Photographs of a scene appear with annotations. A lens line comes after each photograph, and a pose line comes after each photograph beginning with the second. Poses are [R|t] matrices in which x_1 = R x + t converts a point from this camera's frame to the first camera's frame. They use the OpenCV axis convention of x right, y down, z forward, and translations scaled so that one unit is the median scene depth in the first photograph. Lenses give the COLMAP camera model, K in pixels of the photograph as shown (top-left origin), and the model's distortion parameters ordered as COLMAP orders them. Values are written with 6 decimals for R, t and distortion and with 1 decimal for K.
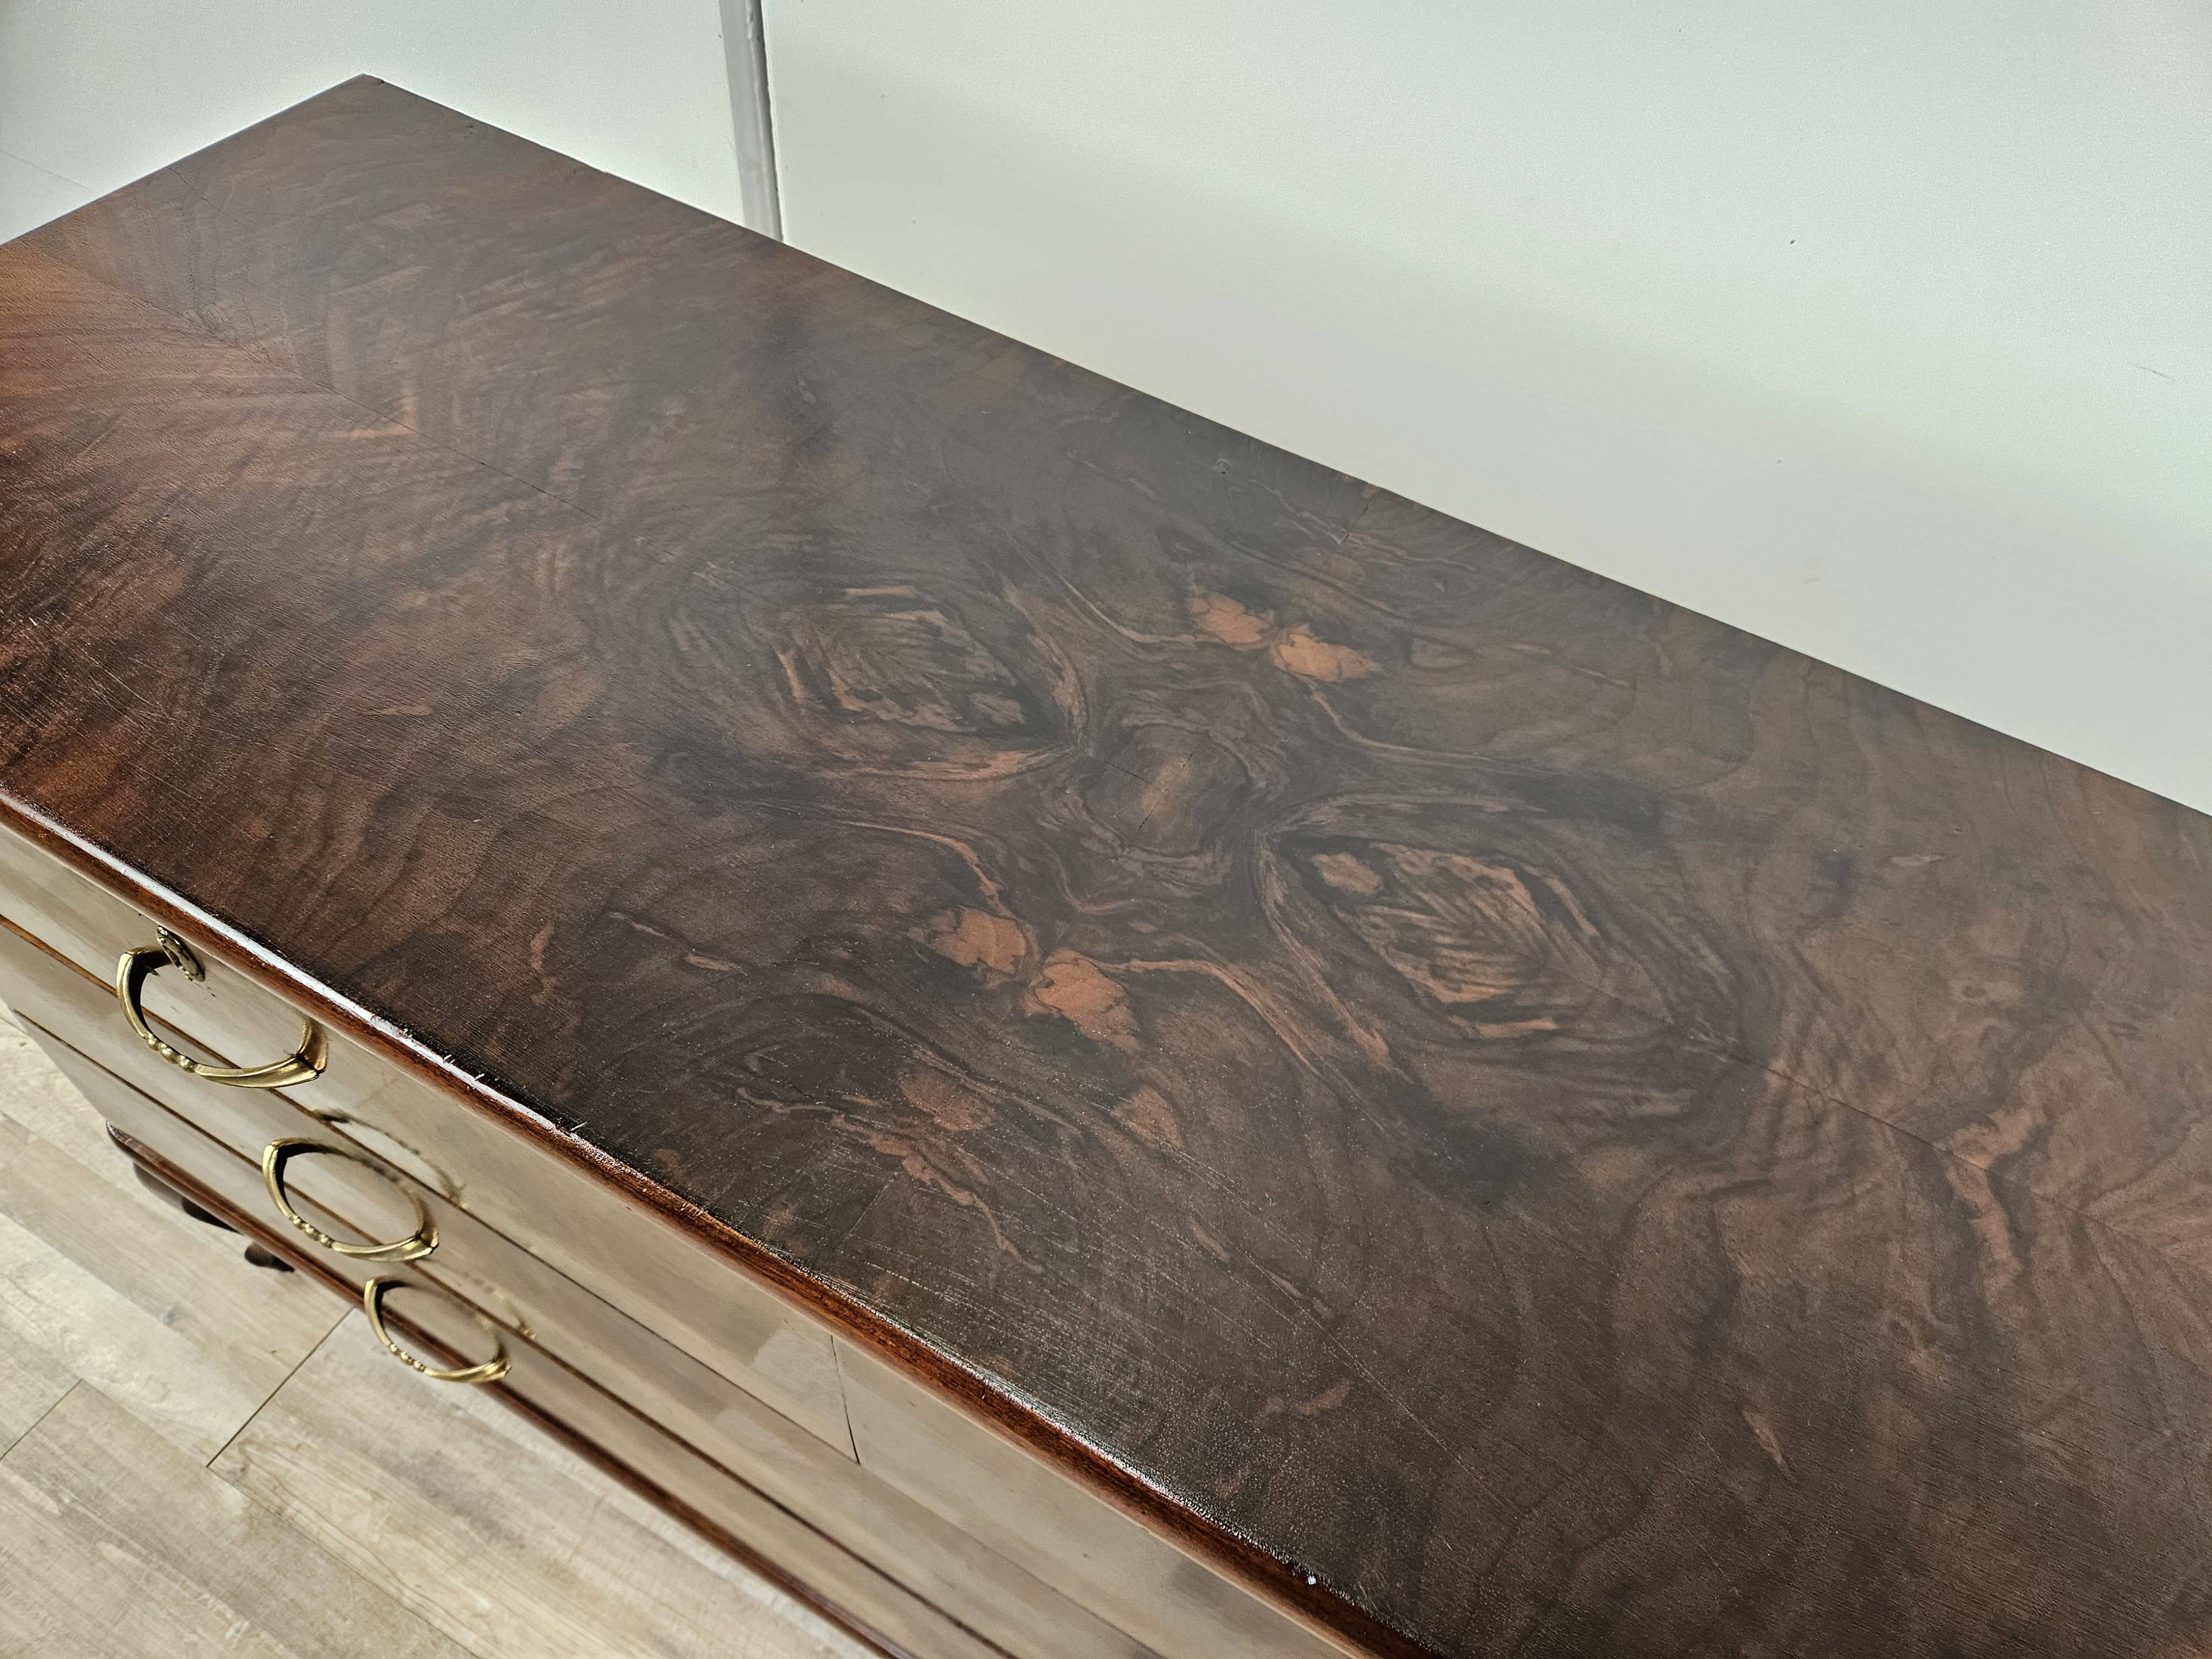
lens RADIAL K [[1500.3, 0, 1129.3], [0, 1500.3, 832.0], [0, 0, 1]] dist [0.036214, -0.043736]
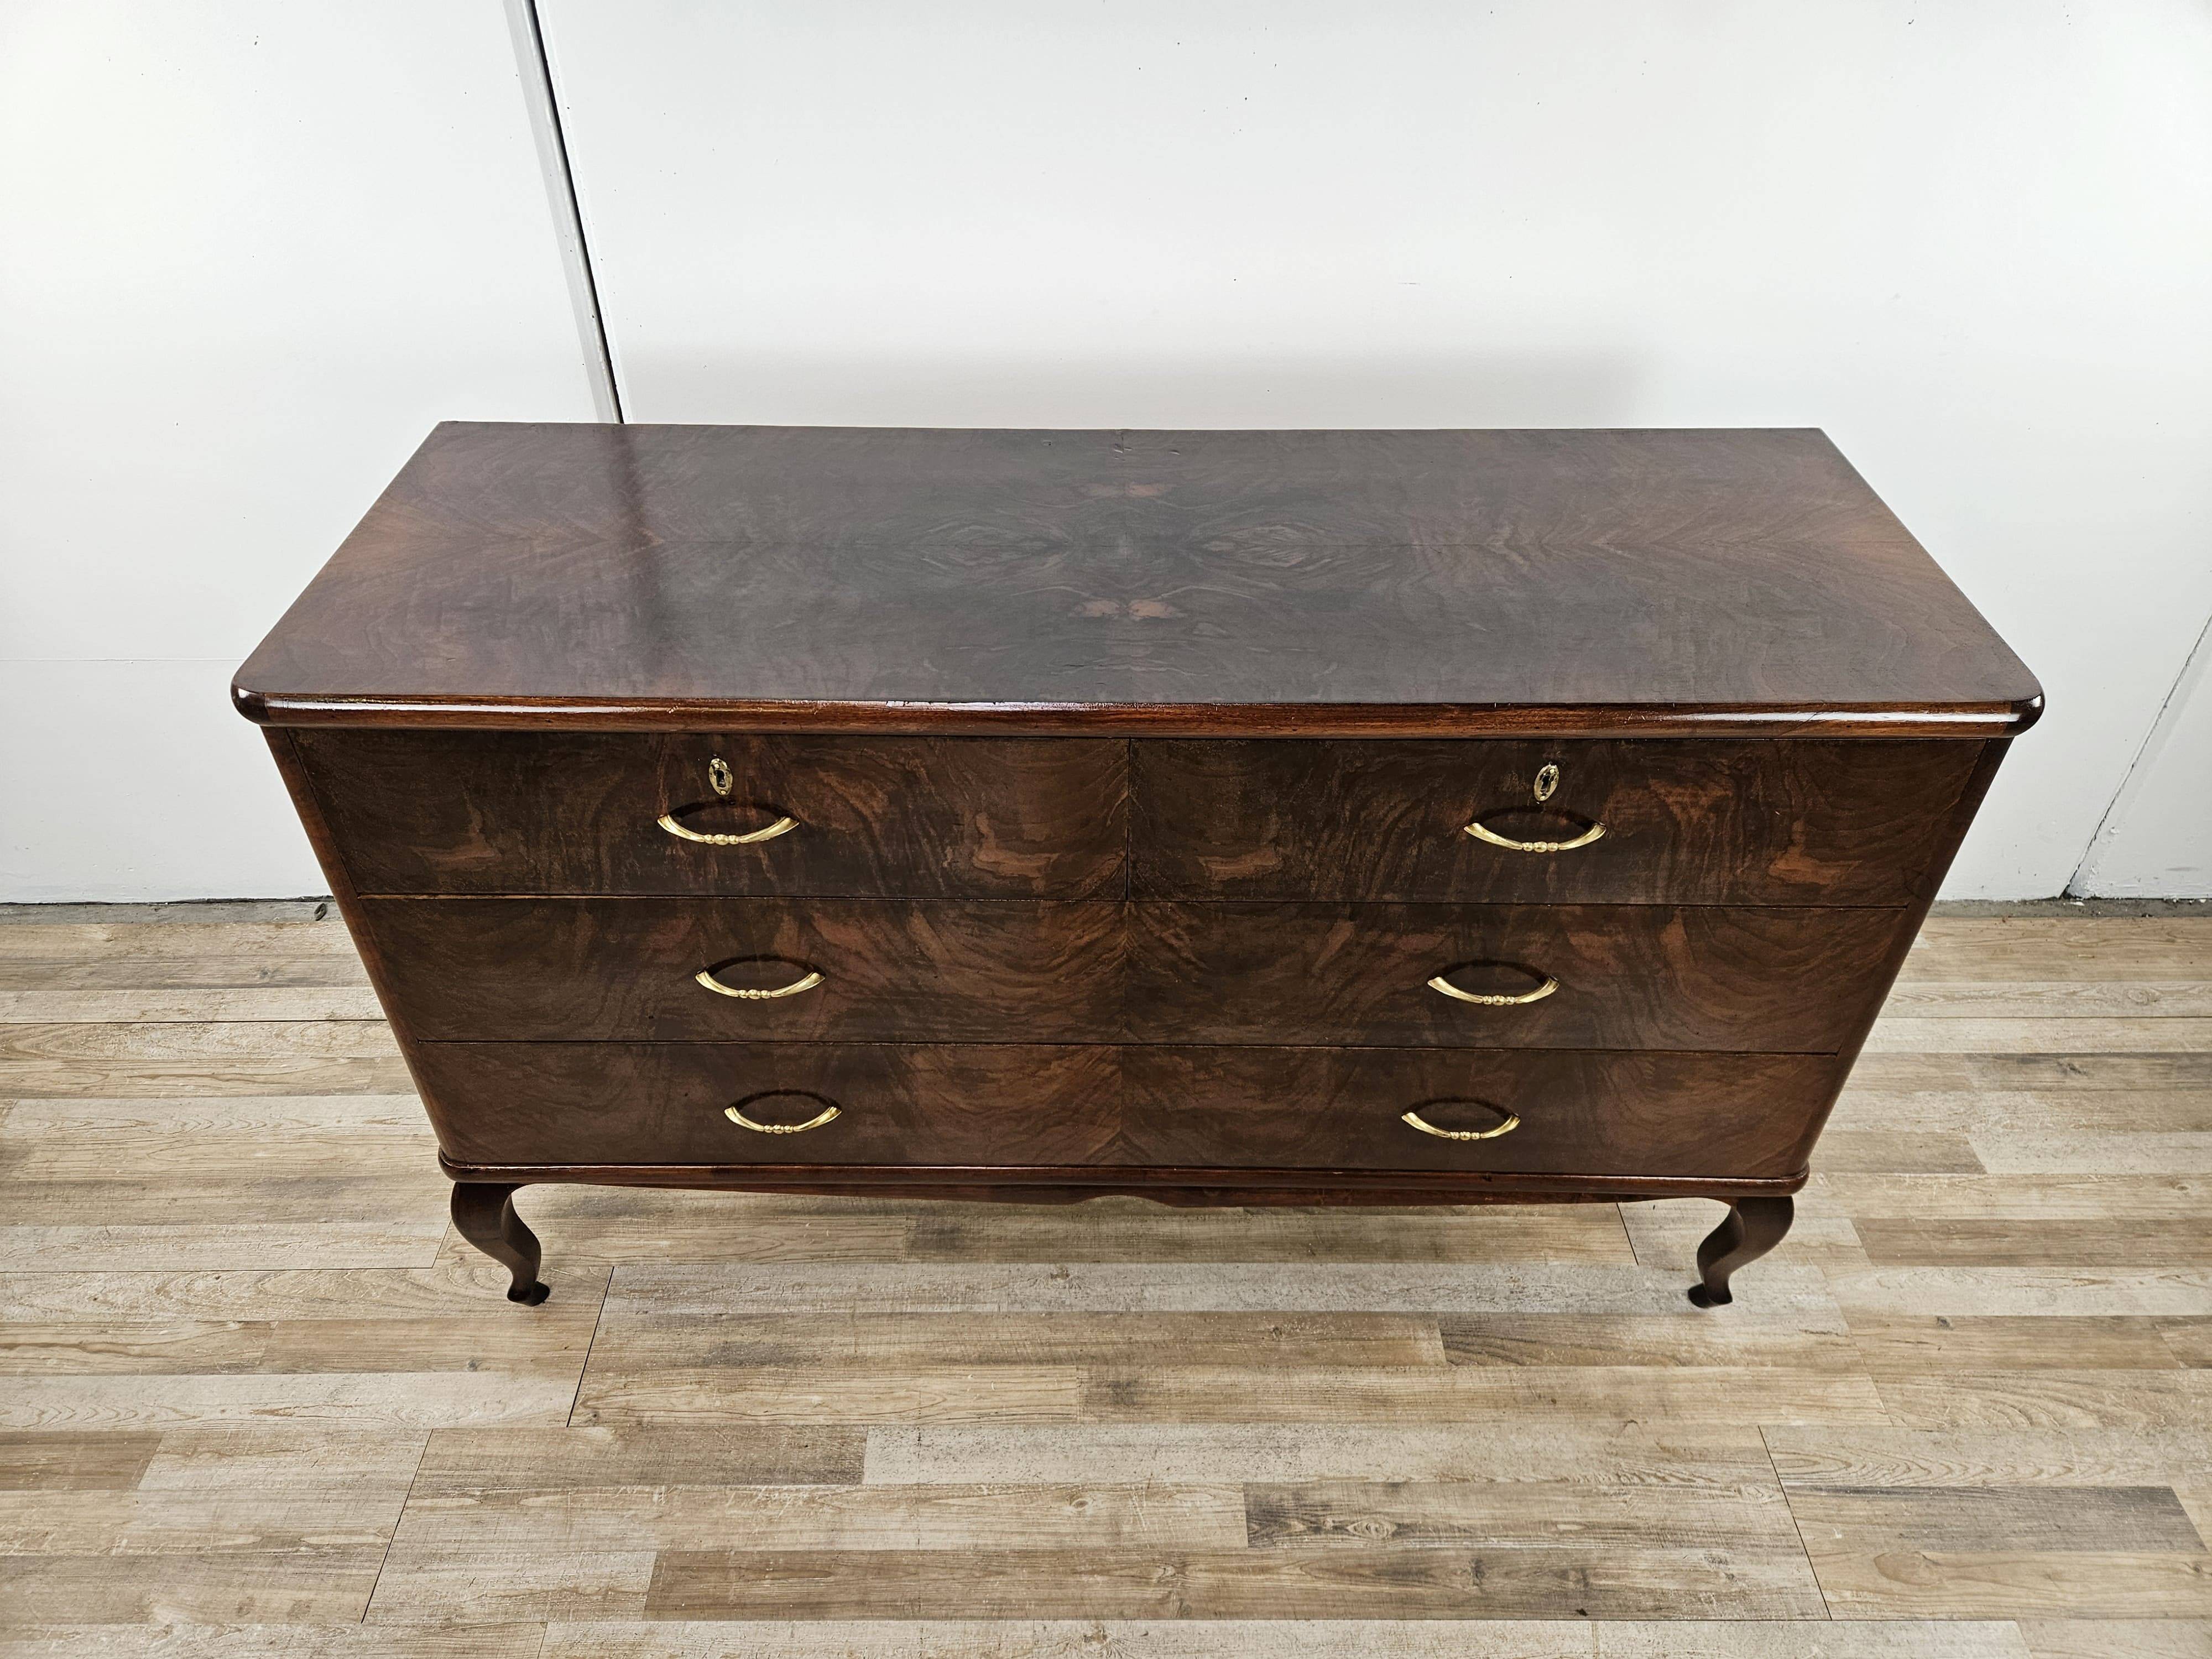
lens RADIAL K [[1500.3, 0, 1089.6], [0, 1500.3, 812.5], [0, 0, 1]] dist [0.036214, -0.043736]
pose [[0.880769, -0.365937, 0.300560, -0.848061], [0.413447, 0.903699, -0.111306, 0.561309], [-0.230885, 0.222300, 0.947246, -0.985637]]
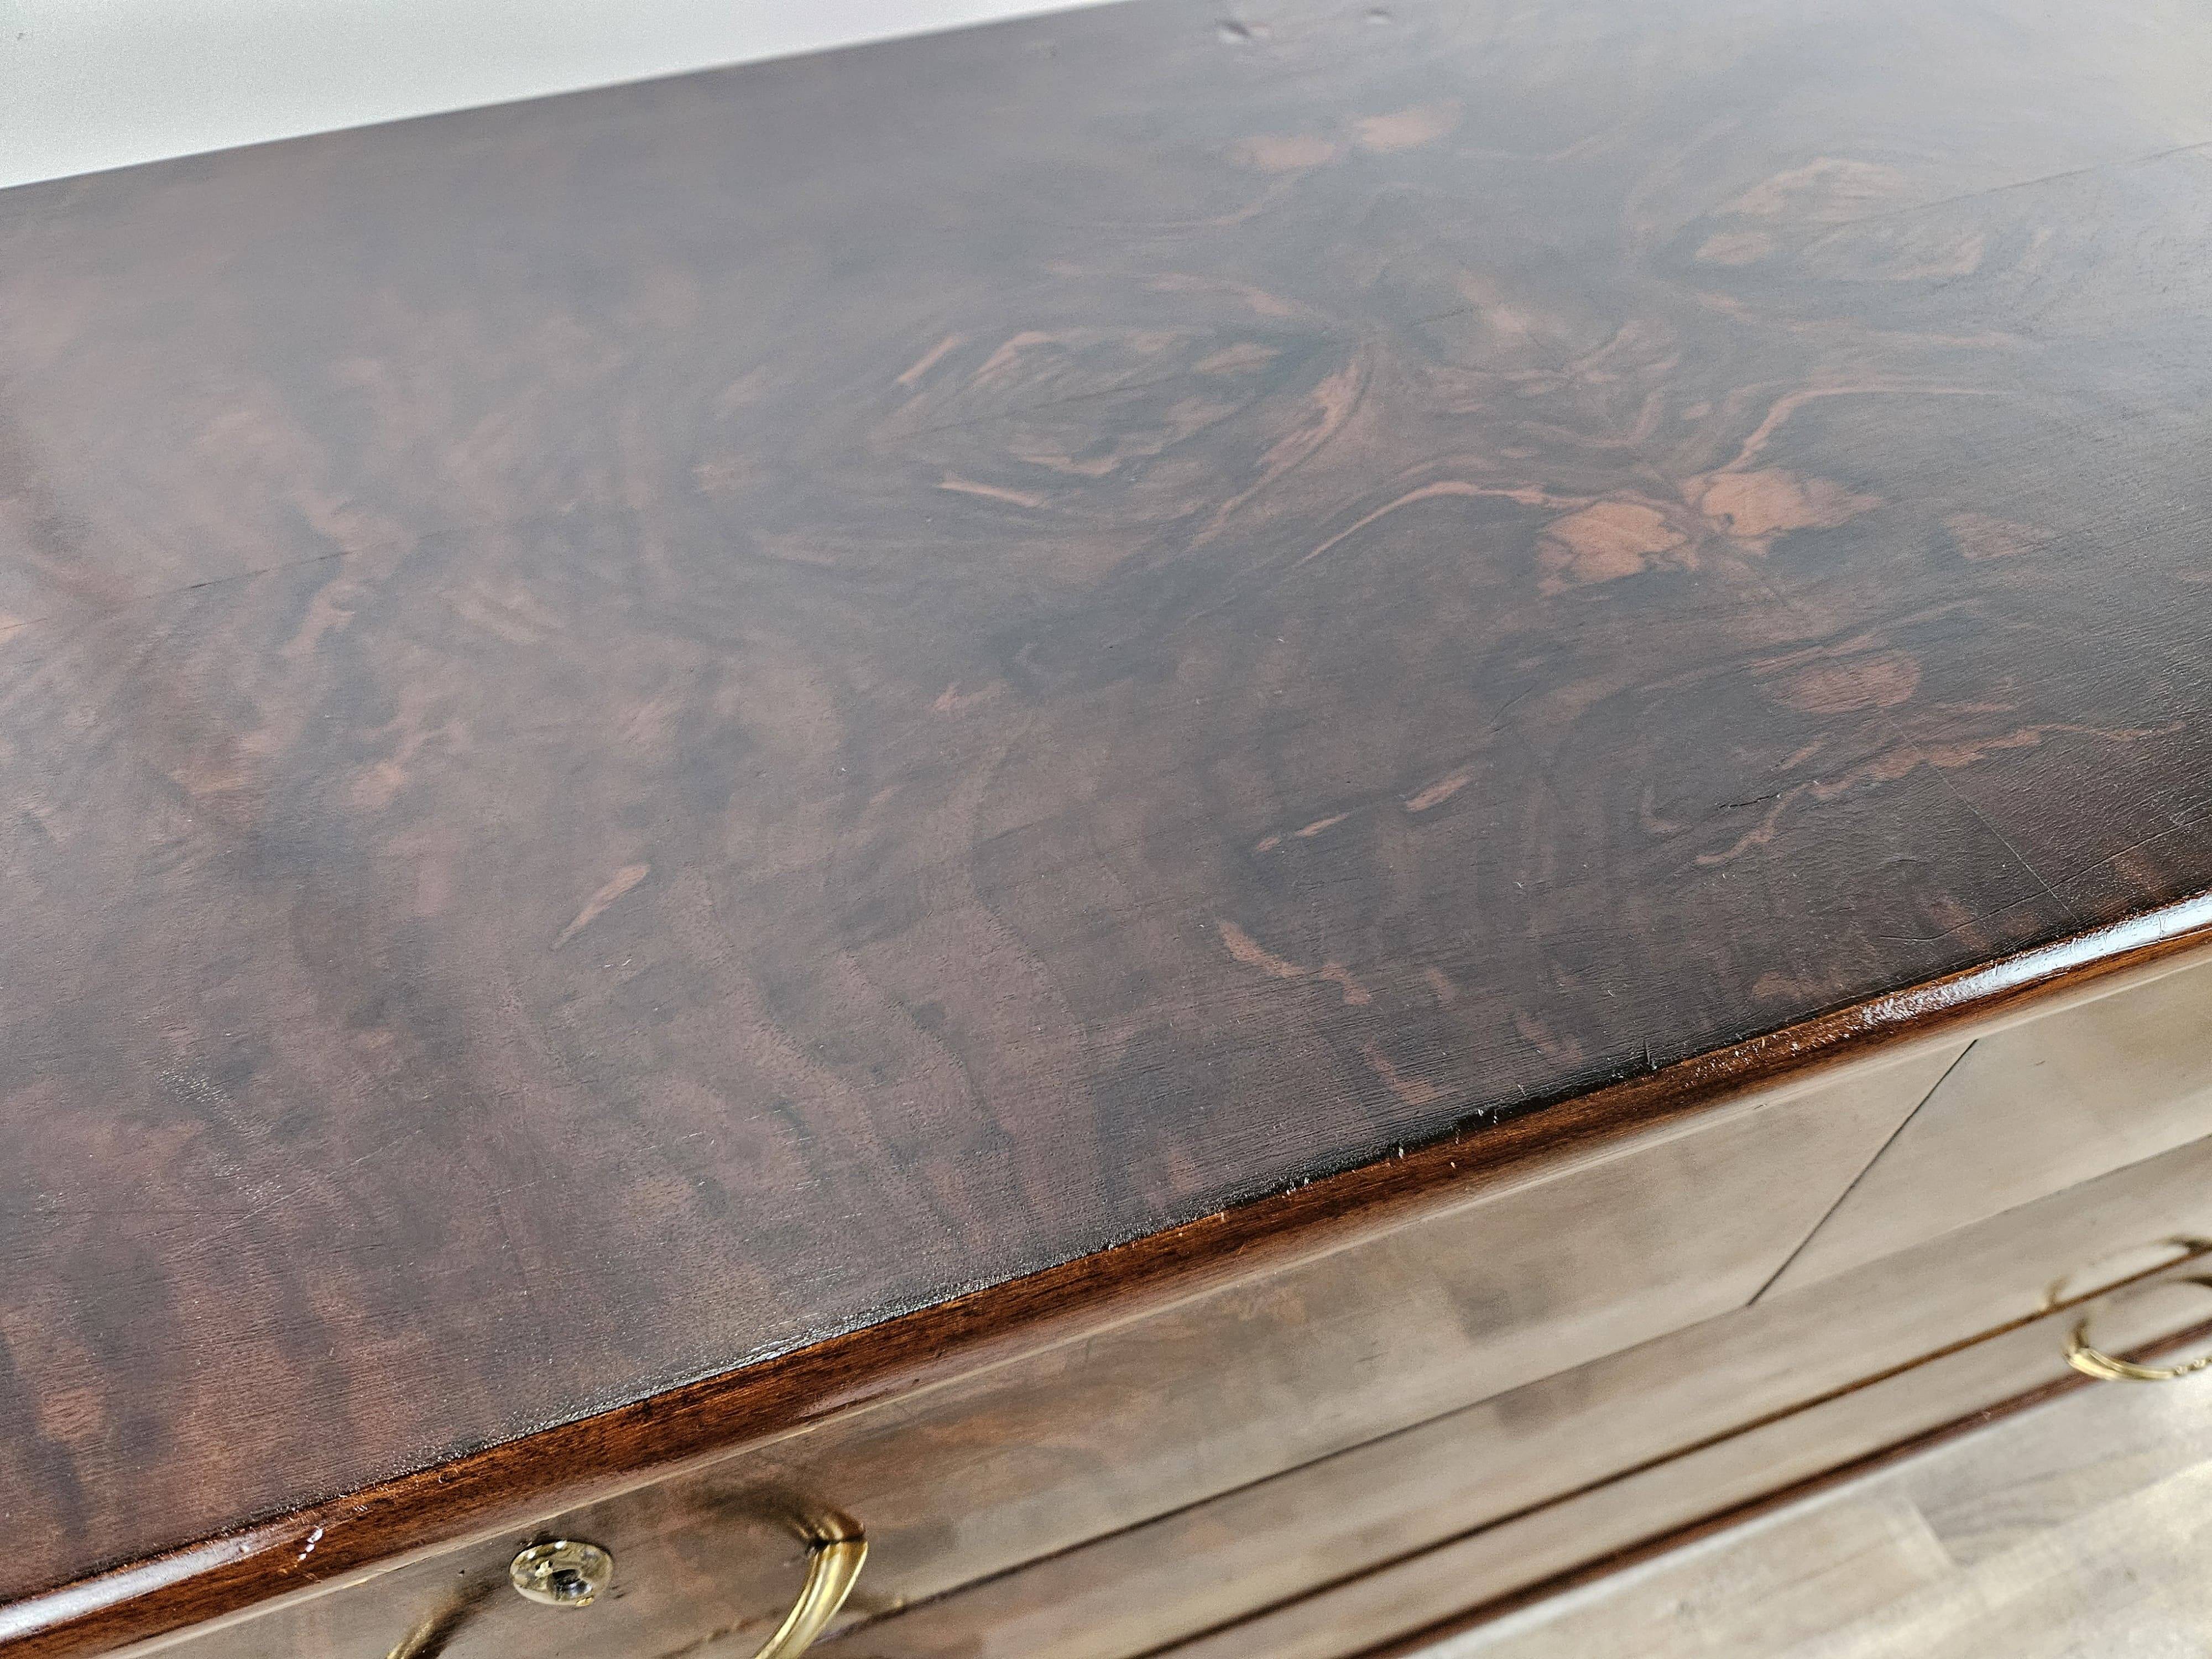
lens RADIAL K [[1500.3, 0, 1088.4], [0, 1500.3, 834.3], [0, 0, 1]] dist [0.036214, -0.043736]
pose [[0.675725, -0.636277, 0.372220, -0.569515], [0.620575, 0.763535, 0.178609, -0.089659], [-0.397848, 0.110300, 0.910797, 0.468197]]
